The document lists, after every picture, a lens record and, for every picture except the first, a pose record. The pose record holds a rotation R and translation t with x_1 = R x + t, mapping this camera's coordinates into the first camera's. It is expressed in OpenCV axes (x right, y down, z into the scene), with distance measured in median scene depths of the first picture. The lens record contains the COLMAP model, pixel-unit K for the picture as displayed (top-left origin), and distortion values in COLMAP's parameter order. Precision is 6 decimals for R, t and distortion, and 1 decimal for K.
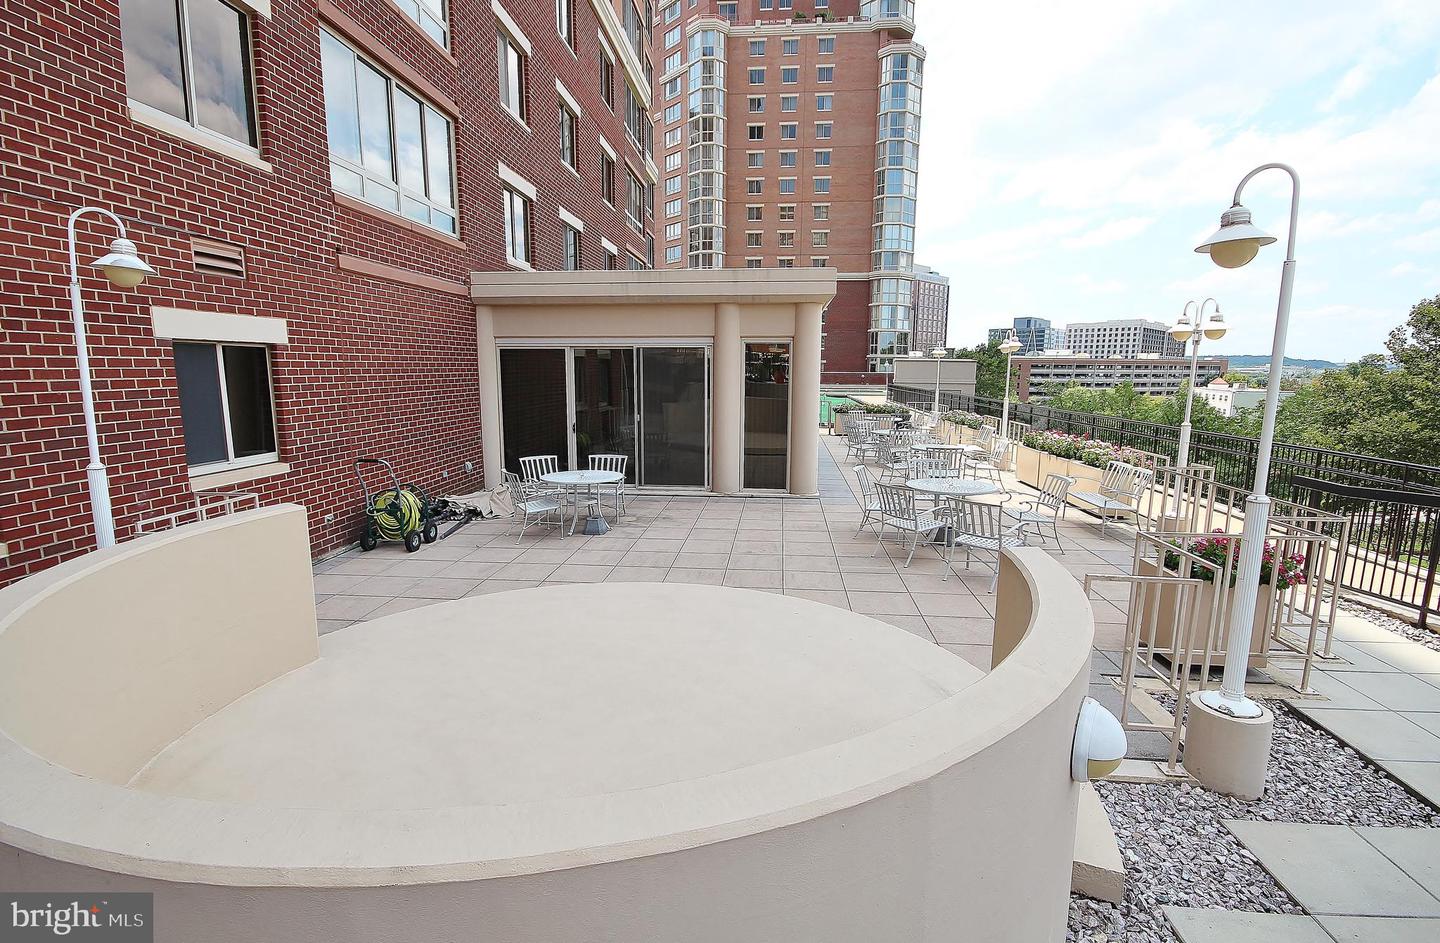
lens RADIAL K [[676.2, 0, 720.0], [0, 676.2, 471.5], [0, 0, 1]] dist [0.000126, -0.000683]
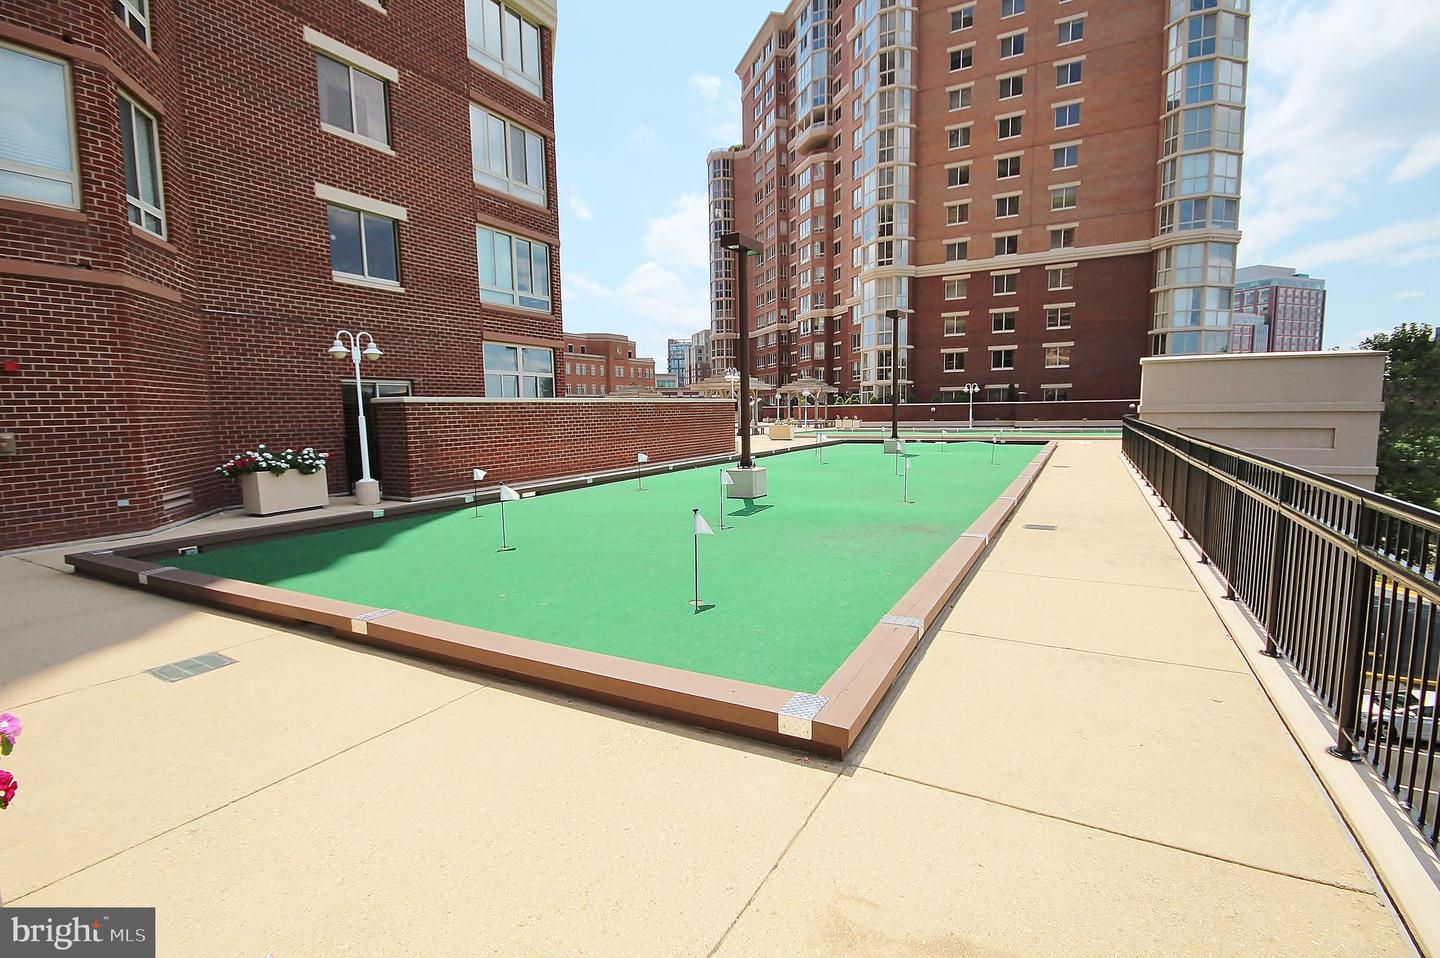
lens RADIAL K [[665.2, 0, 718.8], [0, 665.2, 480.5], [0, 0, 1]] dist [0.010248, -0.013333]
pose [[0.914789, 0.020648, -0.403405, 0.111840], [-0.039040, 0.998537, -0.037420, -0.037676], [0.402042, 0.049981, 0.914256, 0.304836]]
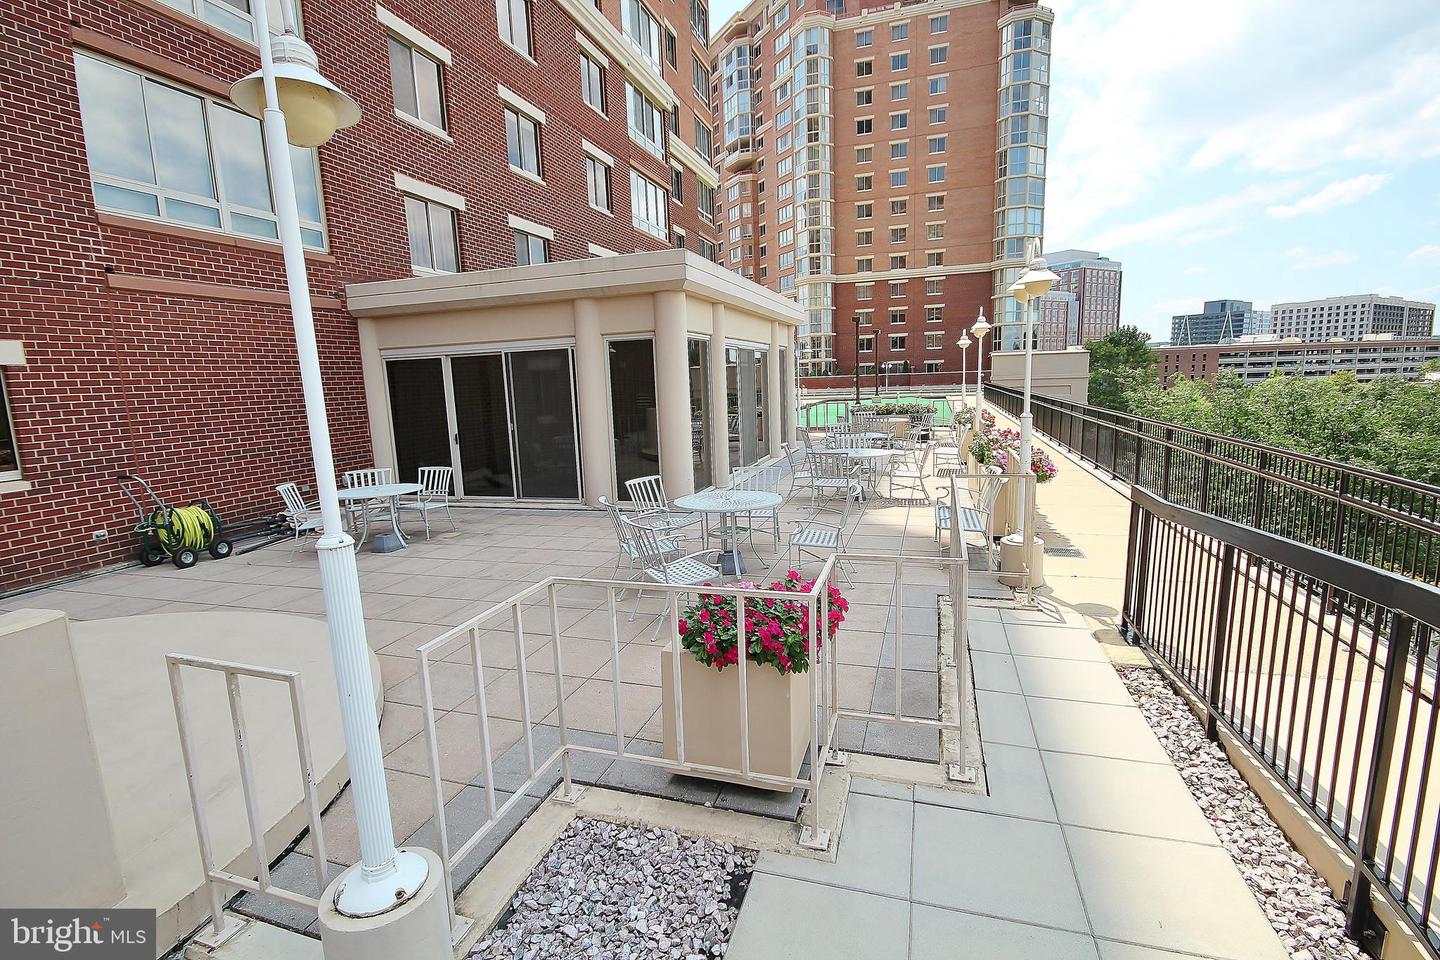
lens RADIAL K [[665.2, 0, 718.8], [0, 665.2, 481.5], [0, 0, 1]] dist [0.010248, -0.013333]
pose [[0.974174, -0.008628, -0.225632, 0.062004], [0.009459, 0.999952, 0.002604, -0.000437], [0.225599, -0.004671, 0.974209, 0.026504]]
